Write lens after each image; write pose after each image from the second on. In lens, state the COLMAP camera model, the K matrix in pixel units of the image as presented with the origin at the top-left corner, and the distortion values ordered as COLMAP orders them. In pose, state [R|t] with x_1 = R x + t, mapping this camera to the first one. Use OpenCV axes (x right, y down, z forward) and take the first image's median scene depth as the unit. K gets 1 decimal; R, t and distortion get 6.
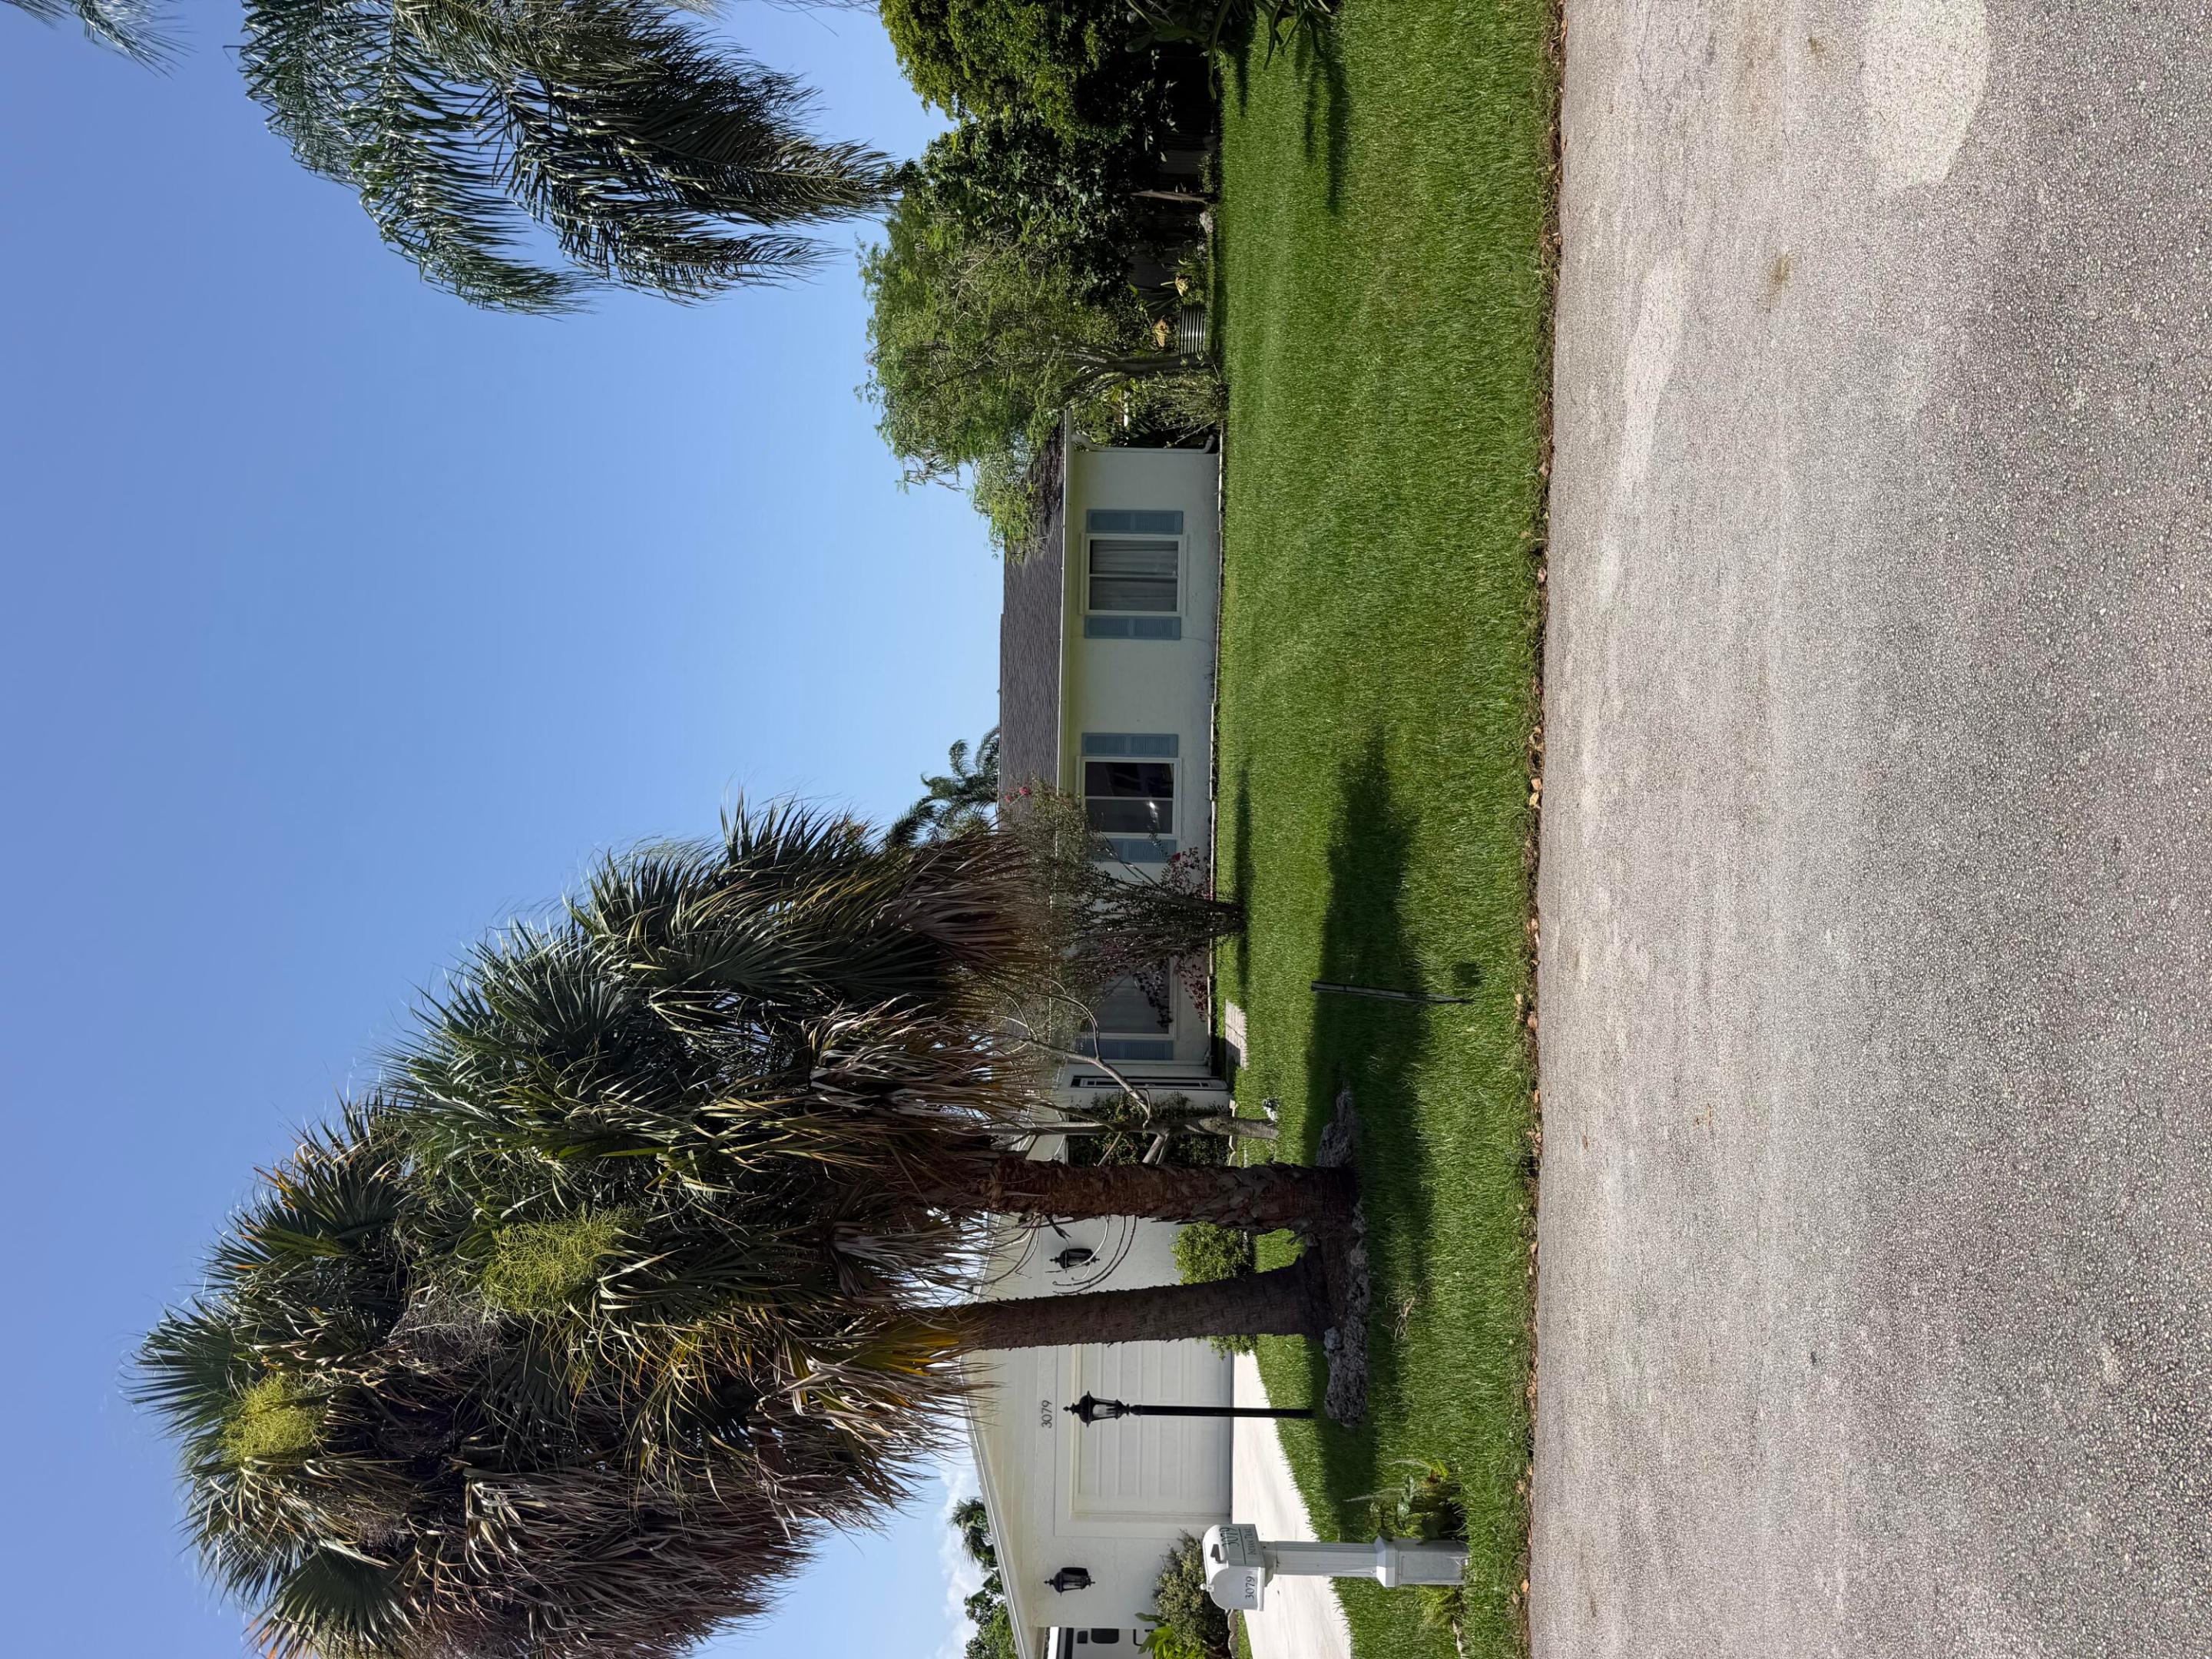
lens RADIAL K [[1567.5, 0, 1107.8], [0, 1567.5, 776.2], [0, 0, 1]] dist [0.154208, -0.317038]
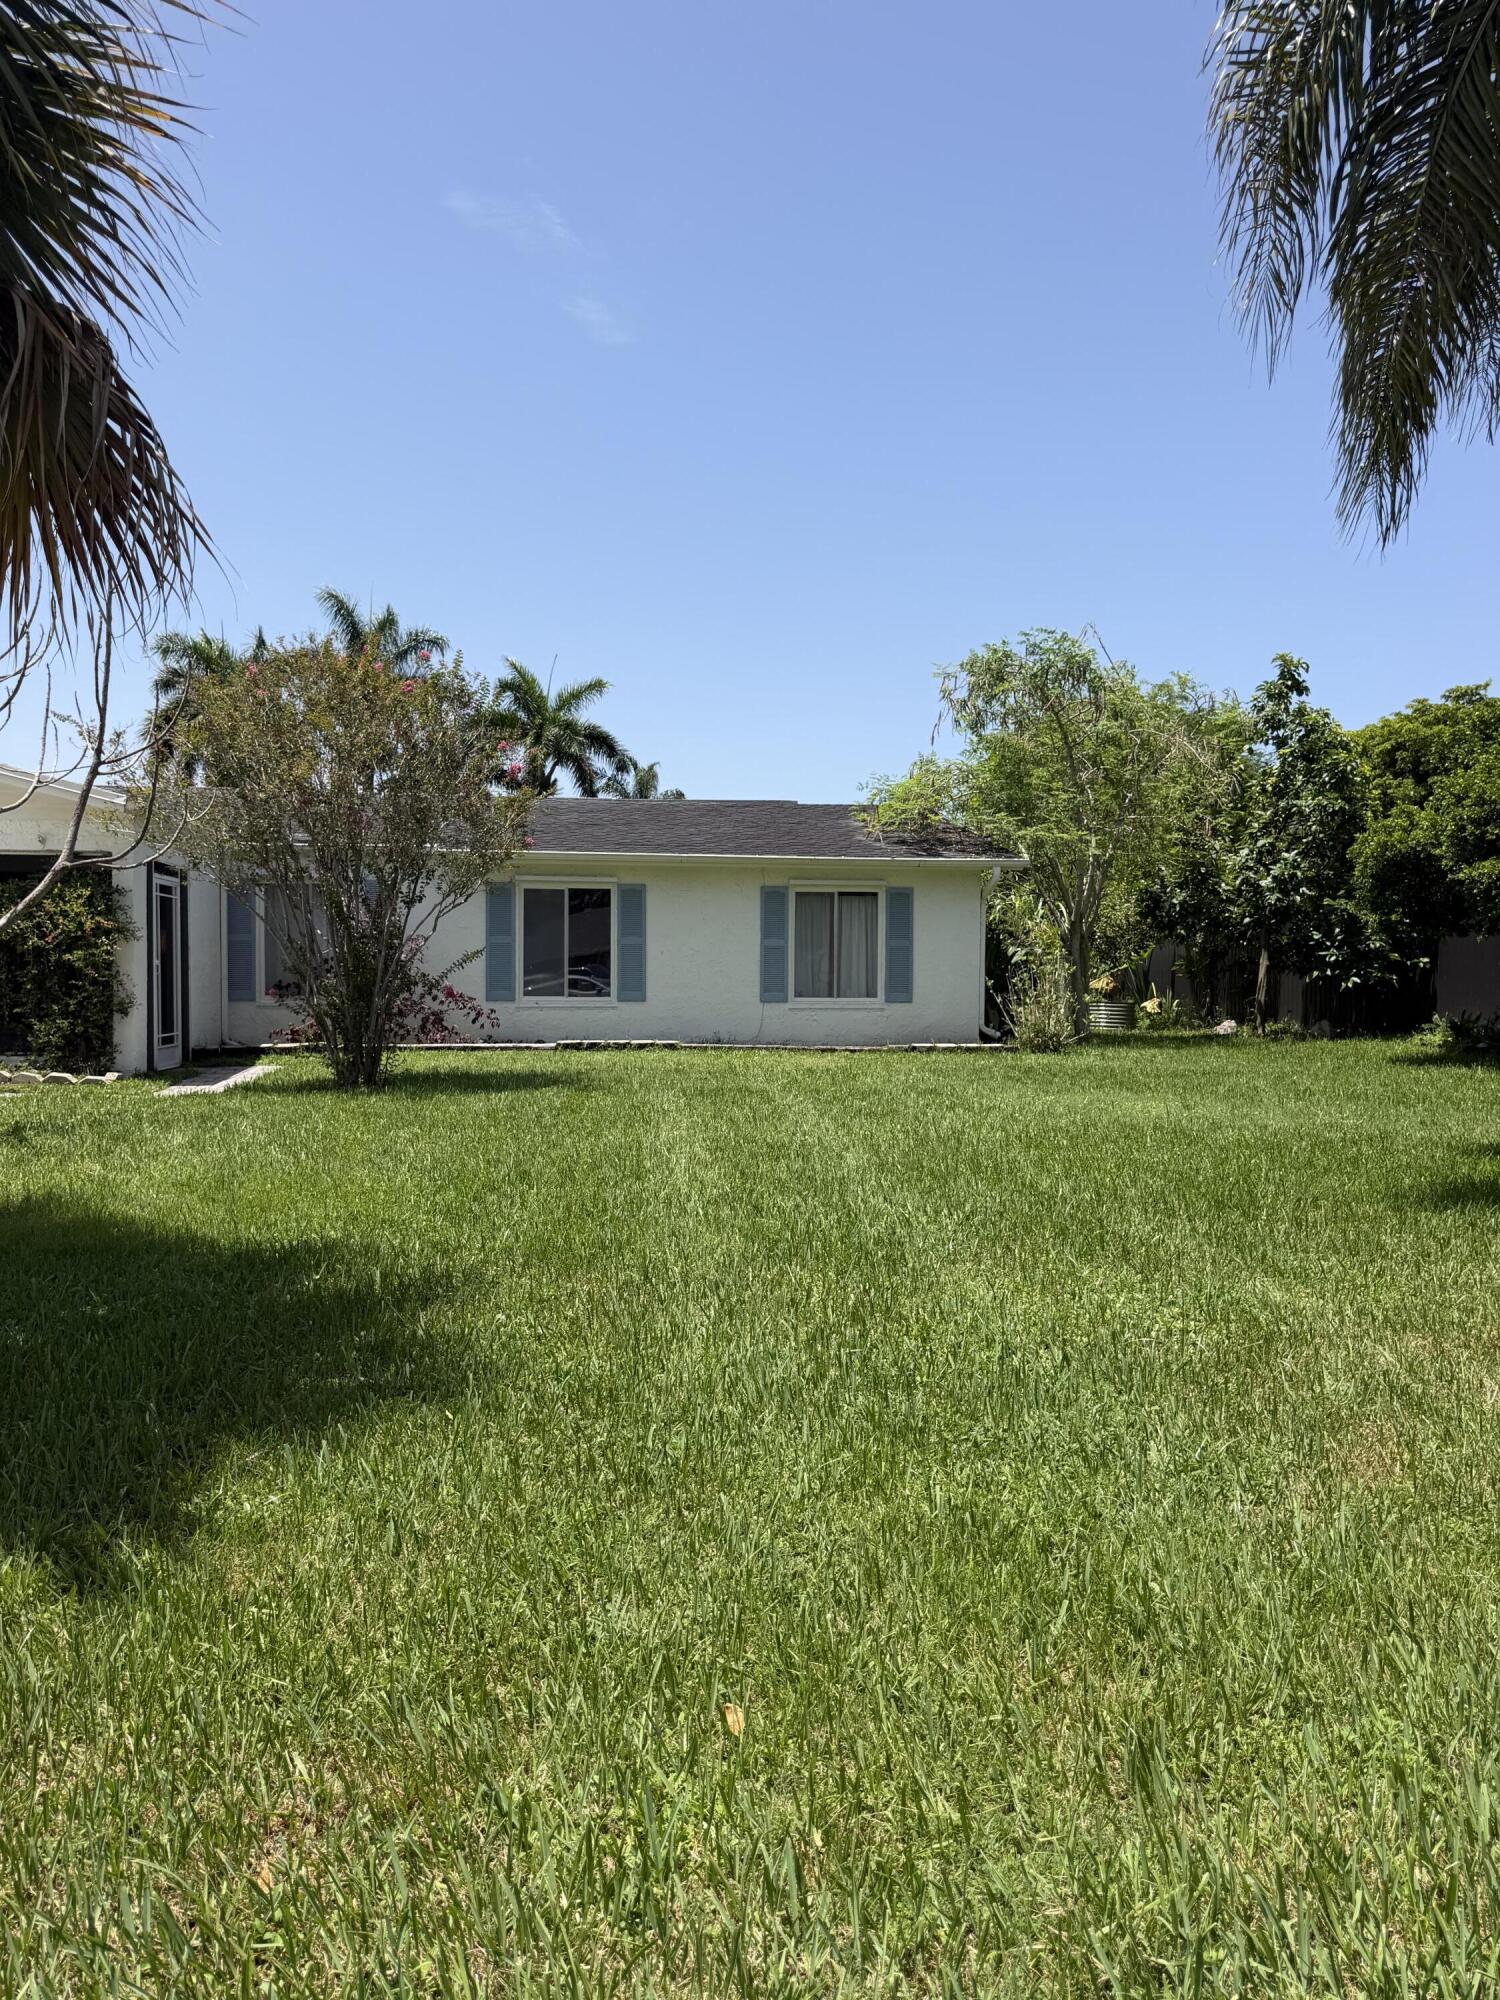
lens RADIAL K [[1417.3, 0, 750.0], [0, 1417.3, 1000.0], [0, 0, 1]] dist [0.154208, -0.317038]
pose [[0.018198, 0.999335, 0.031606, 0.021614], [-0.998885, 0.019549, -0.042982, -0.050314], [-0.043572, -0.030788, 0.998576, 0.249755]]
